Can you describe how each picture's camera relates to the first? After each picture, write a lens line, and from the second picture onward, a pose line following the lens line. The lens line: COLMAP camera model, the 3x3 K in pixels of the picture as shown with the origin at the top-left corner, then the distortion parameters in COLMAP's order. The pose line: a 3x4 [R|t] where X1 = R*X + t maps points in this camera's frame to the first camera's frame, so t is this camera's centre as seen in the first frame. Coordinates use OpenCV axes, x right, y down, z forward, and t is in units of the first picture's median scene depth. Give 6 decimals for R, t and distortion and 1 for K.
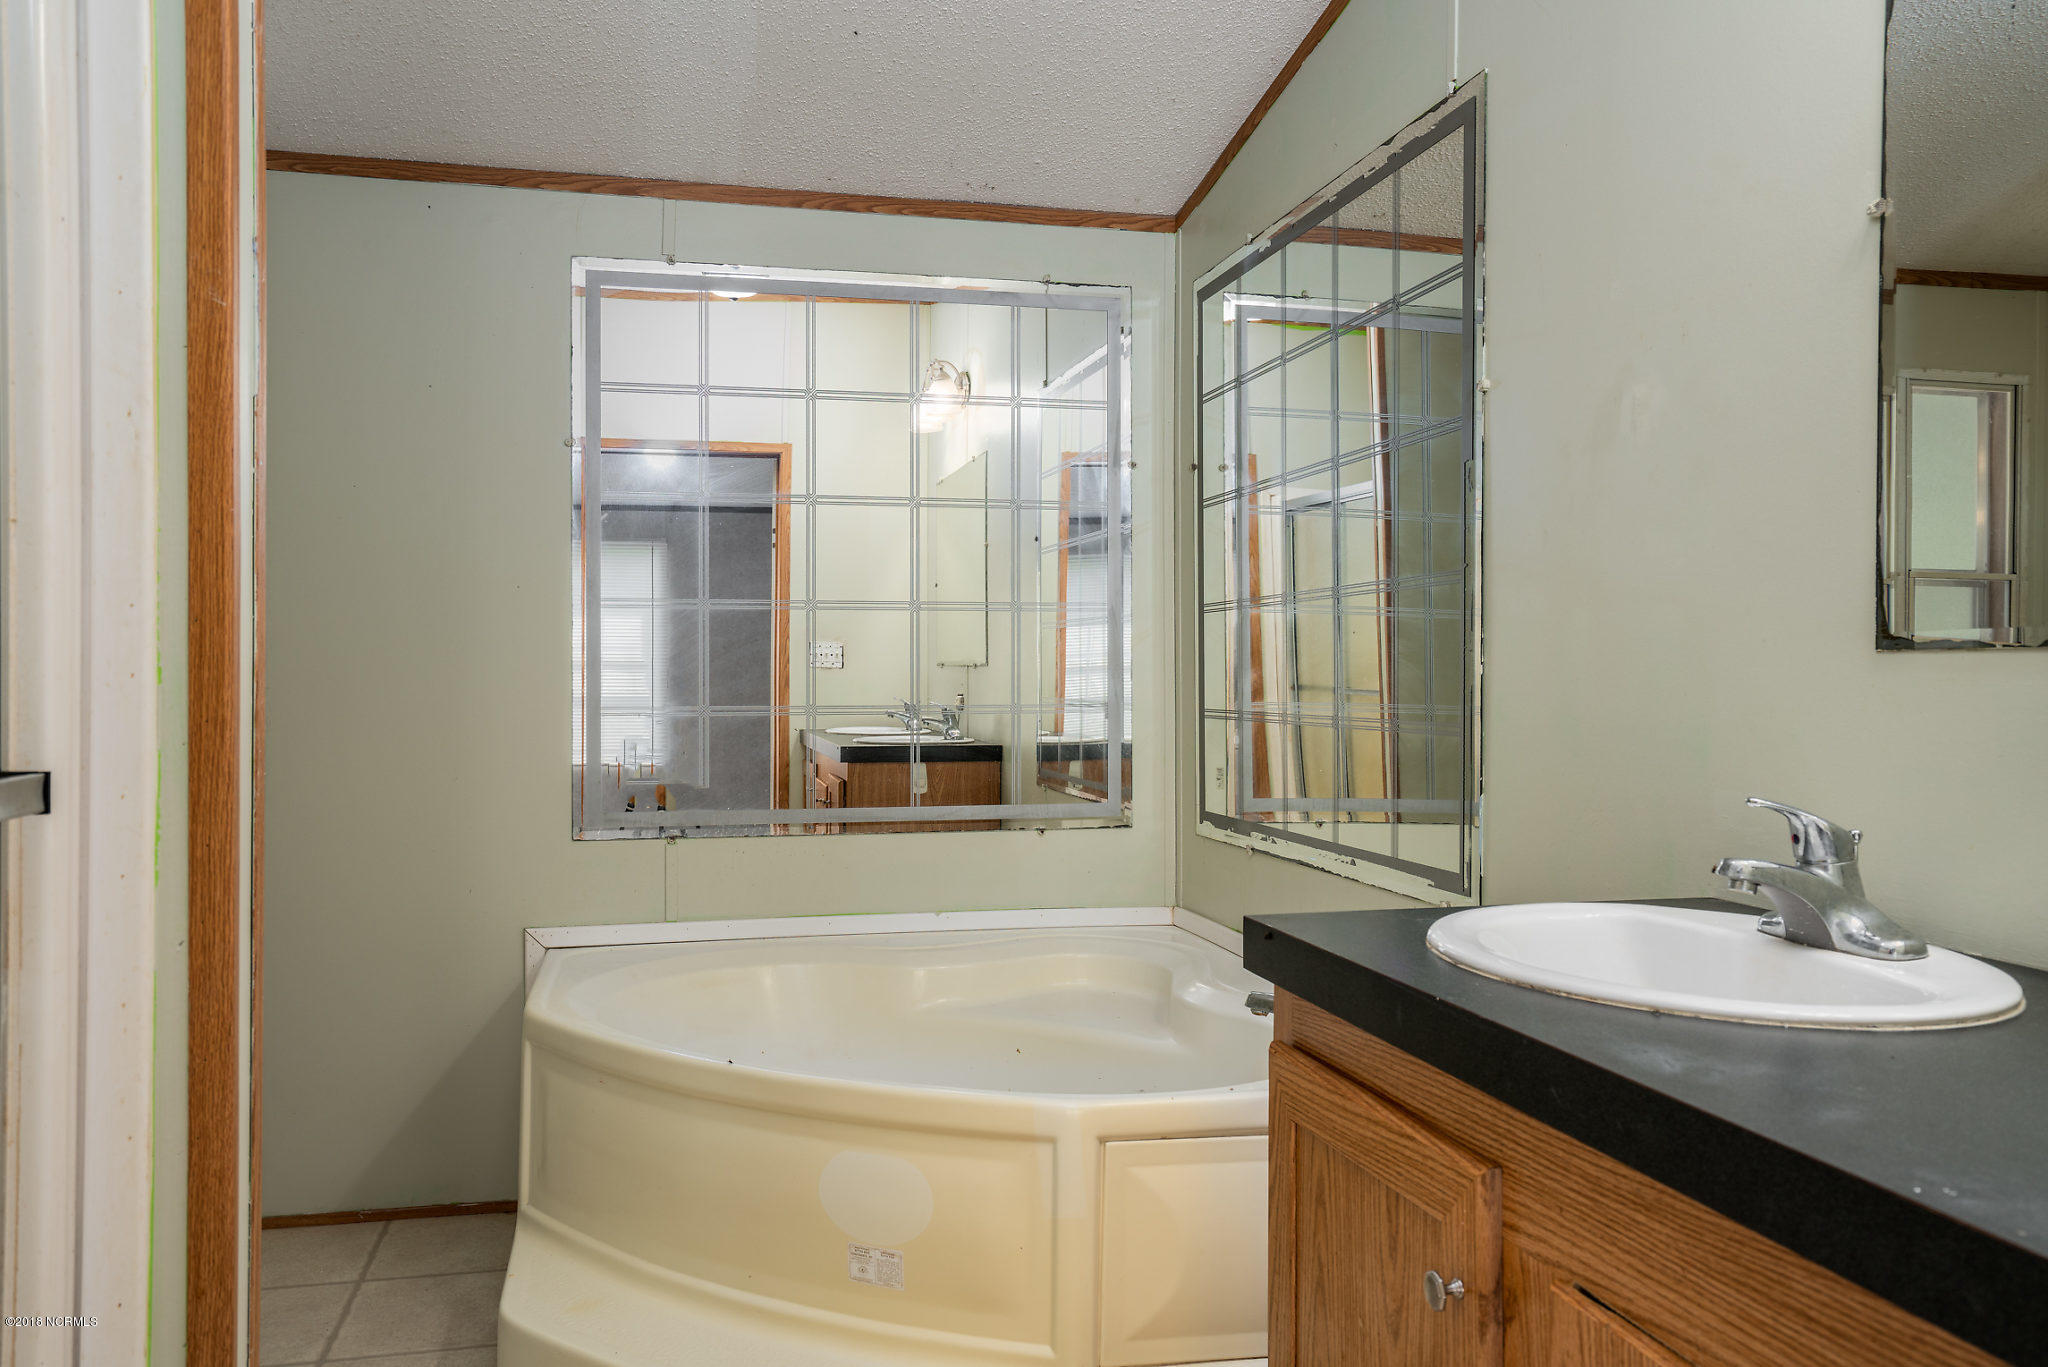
lens RADIAL K [[1501.7, 0, 1024.0], [0, 1501.7, 683.5], [0, 0, 1]] dist [0.007757, 0.089543]
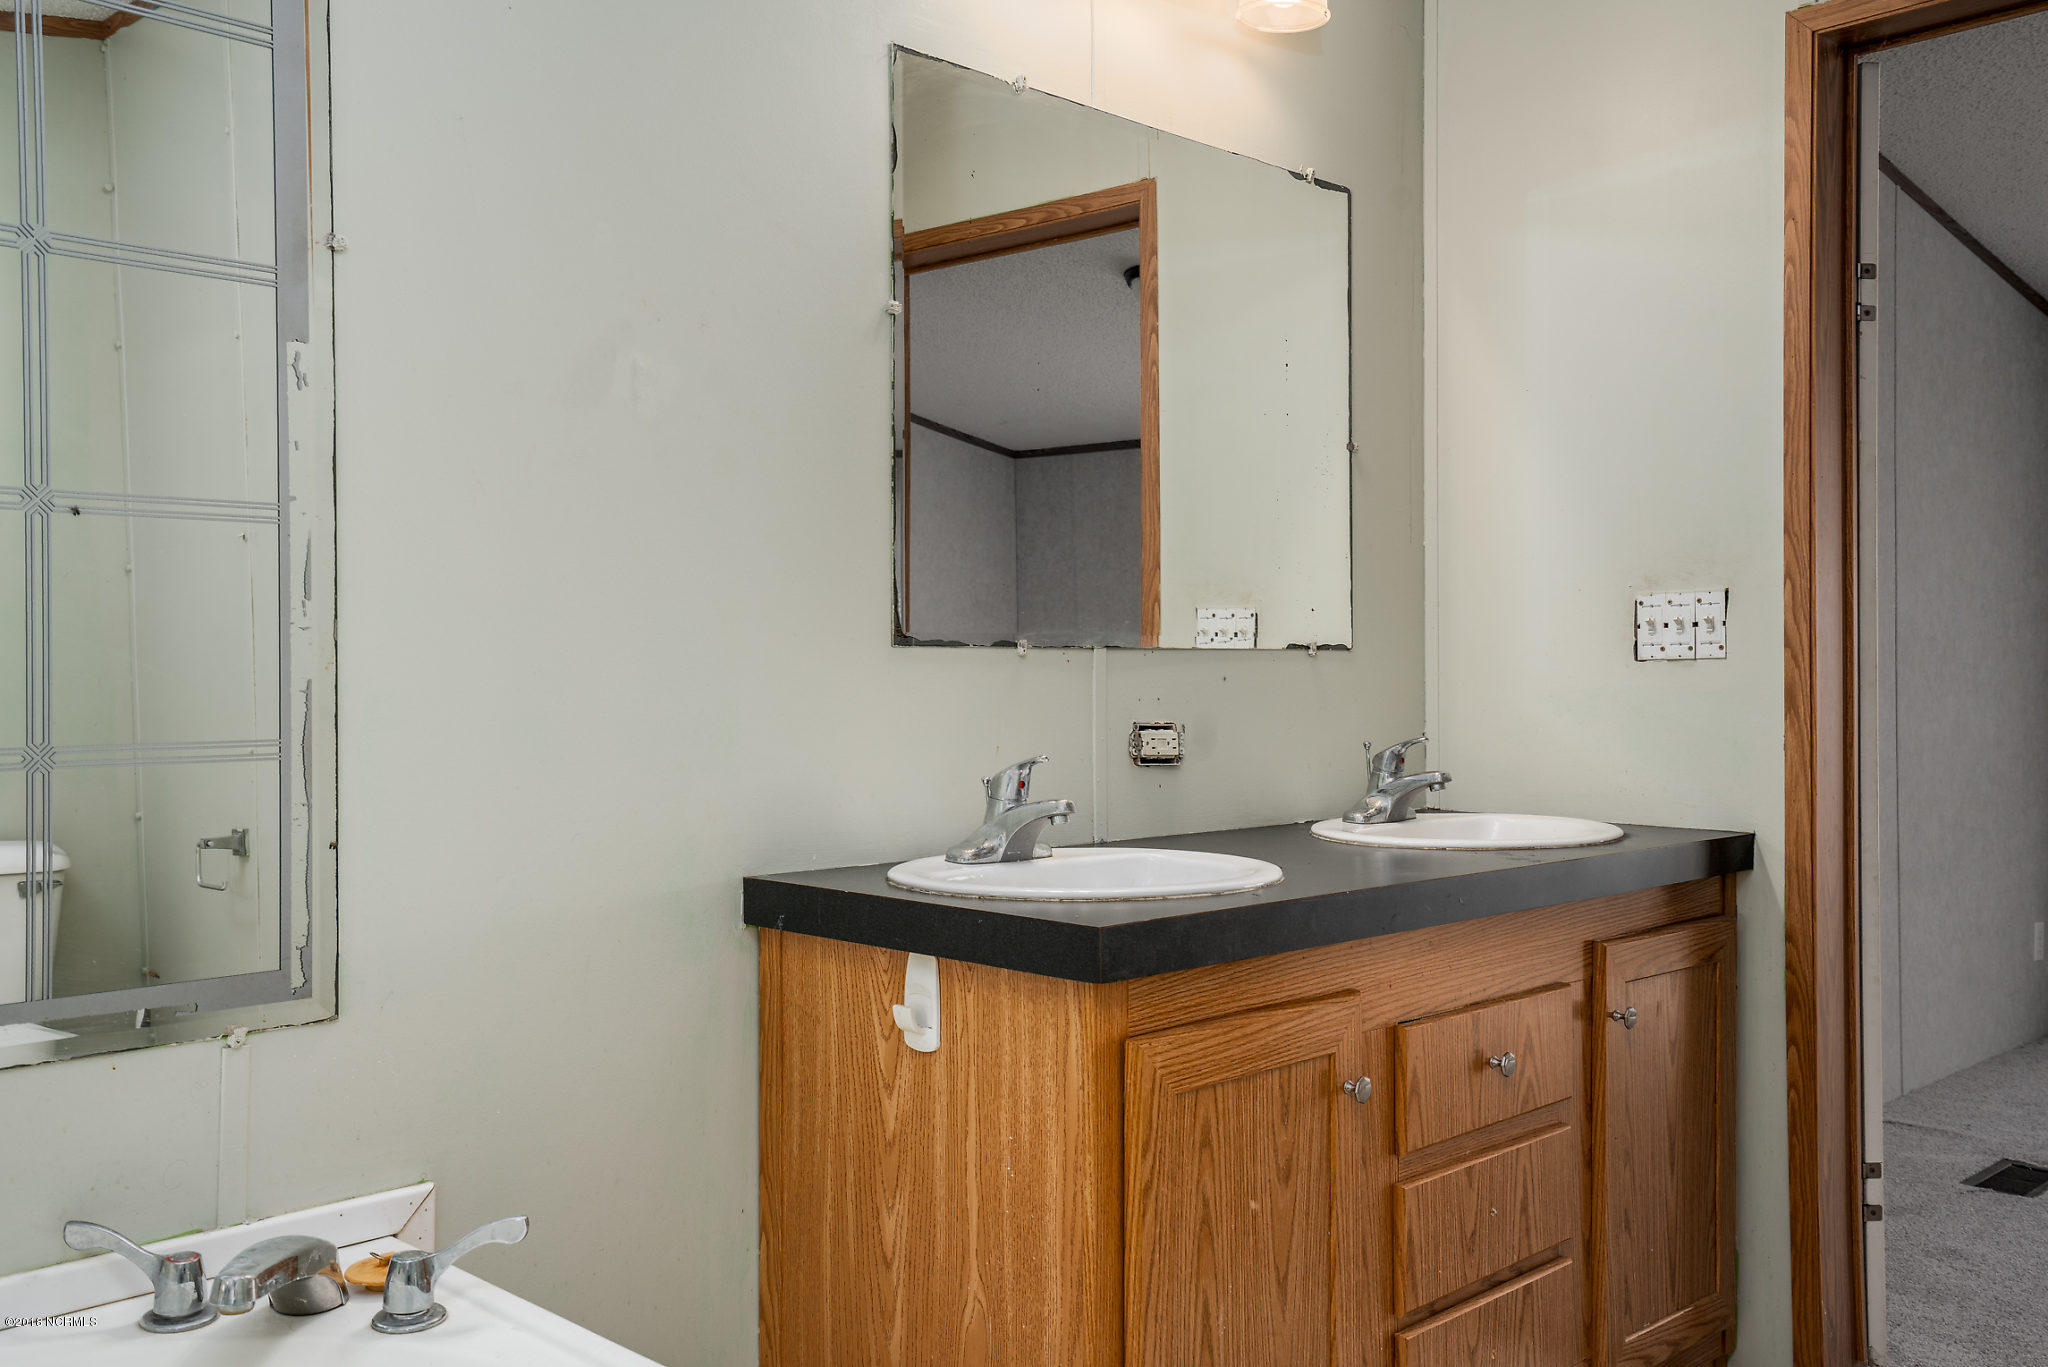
lens RADIAL K [[1851.7, 0, 1024.0], [0, 1851.7, 683.5], [0, 0, 1]] dist [0.064183, 0.001141]
pose [[-0.517942, -0.004773, 0.855402, -0.544042], [0.009286, 0.999894, 0.011202, -0.003930], [-0.855365, 0.013745, -0.517843, 1.109403]]
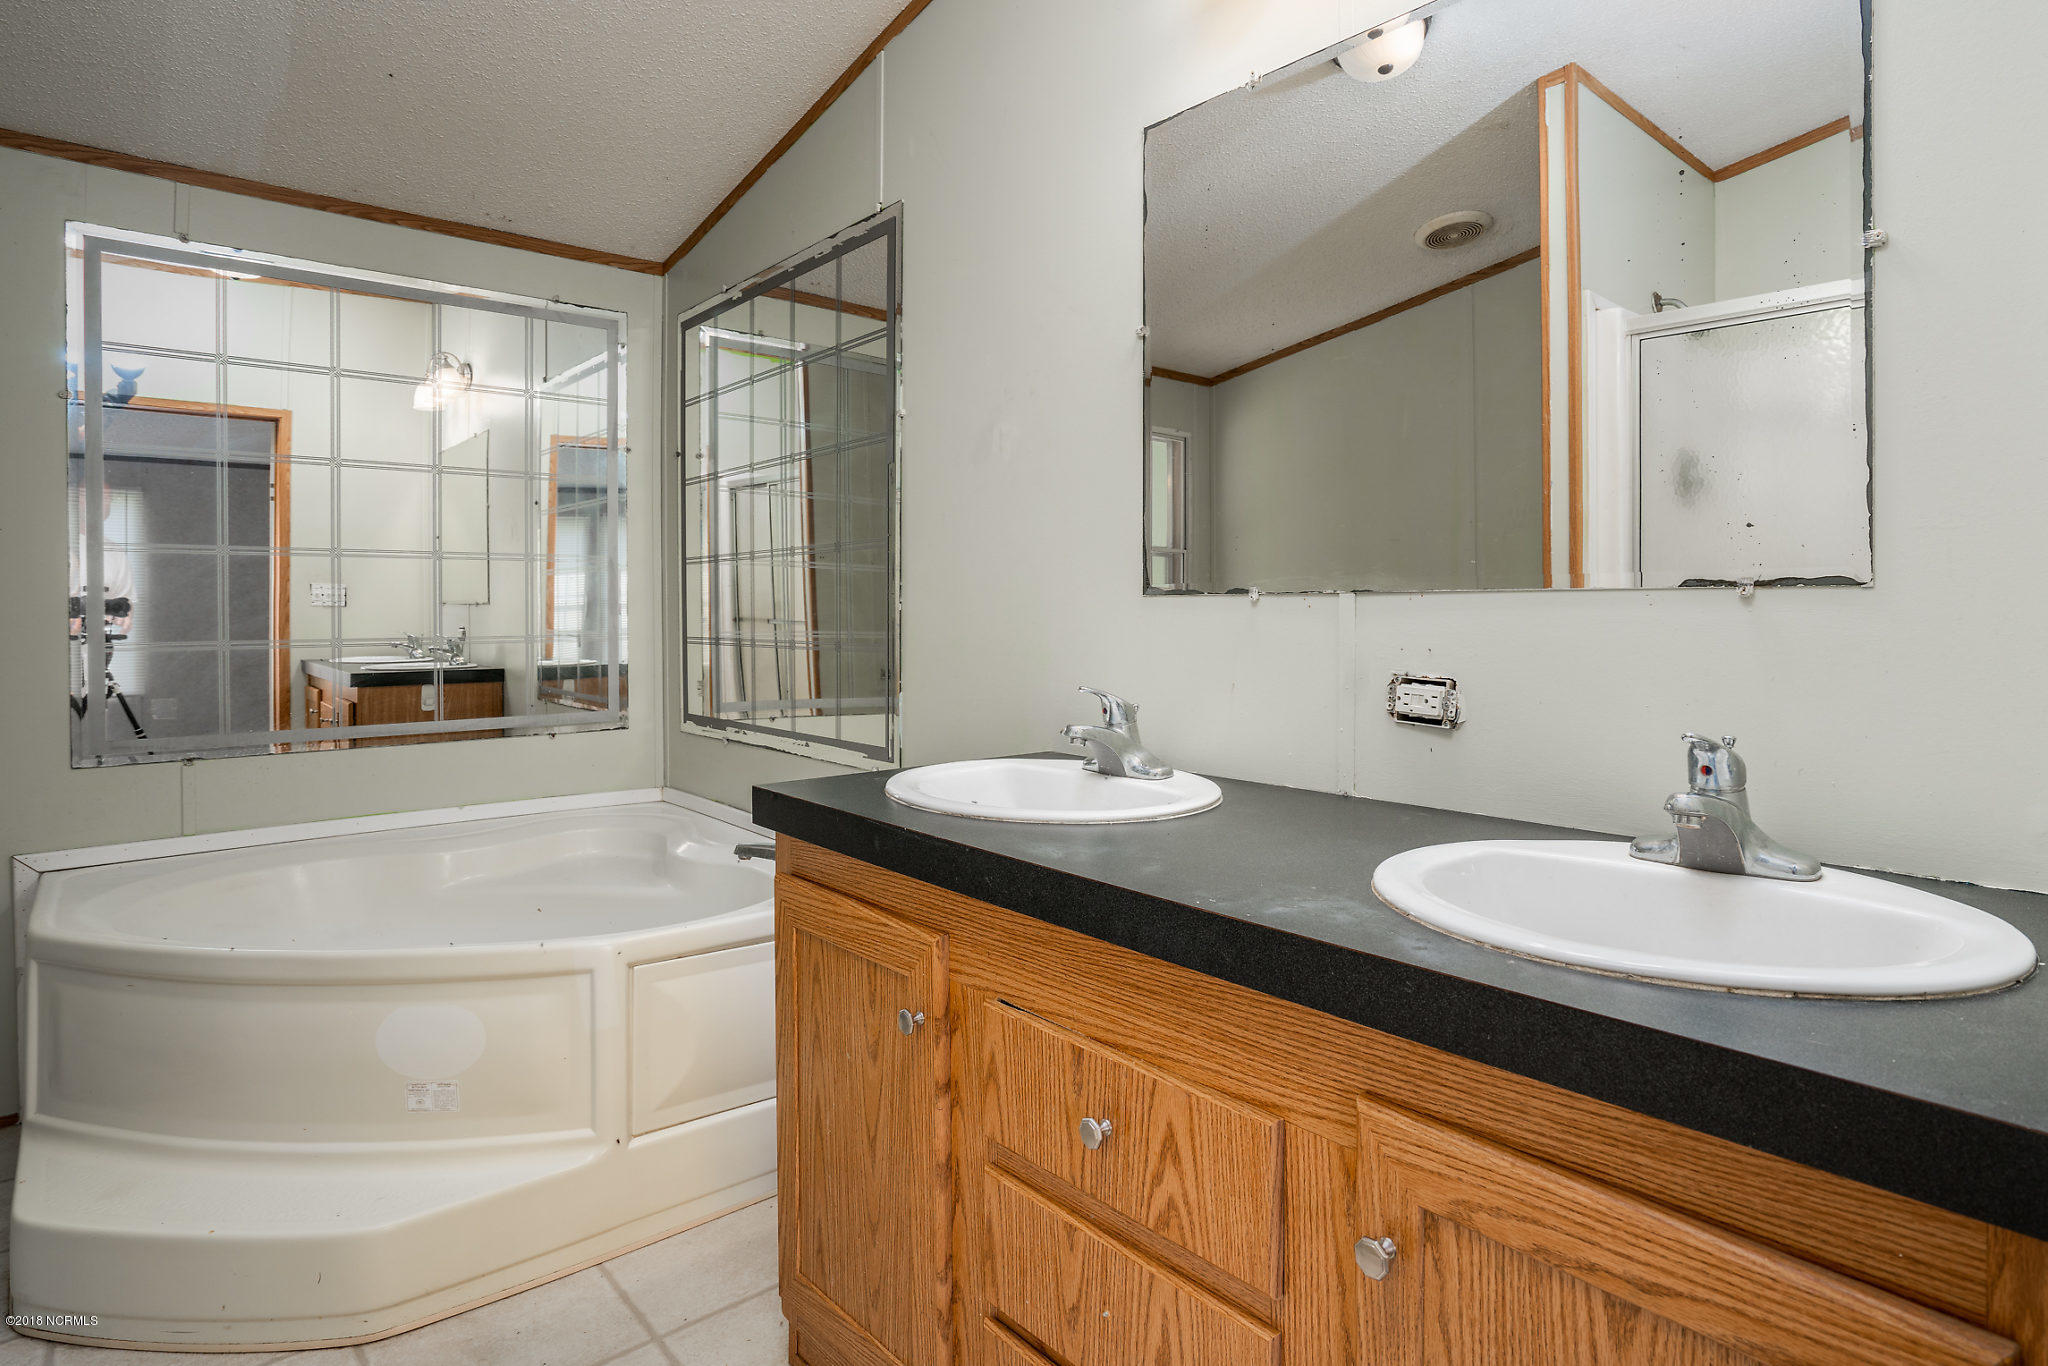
lens RADIAL K [[1117.1, 0, 1025.2], [0, 1117.1, 624.3], [0, 0, 1]] dist [-0.005284, 0.031653]
pose [[0.896057, -0.008720, 0.443854, -0.056676], [0.005898, 0.999953, 0.007739, -0.000181], [-0.443900, -0.004317, 0.896066, -0.021775]]
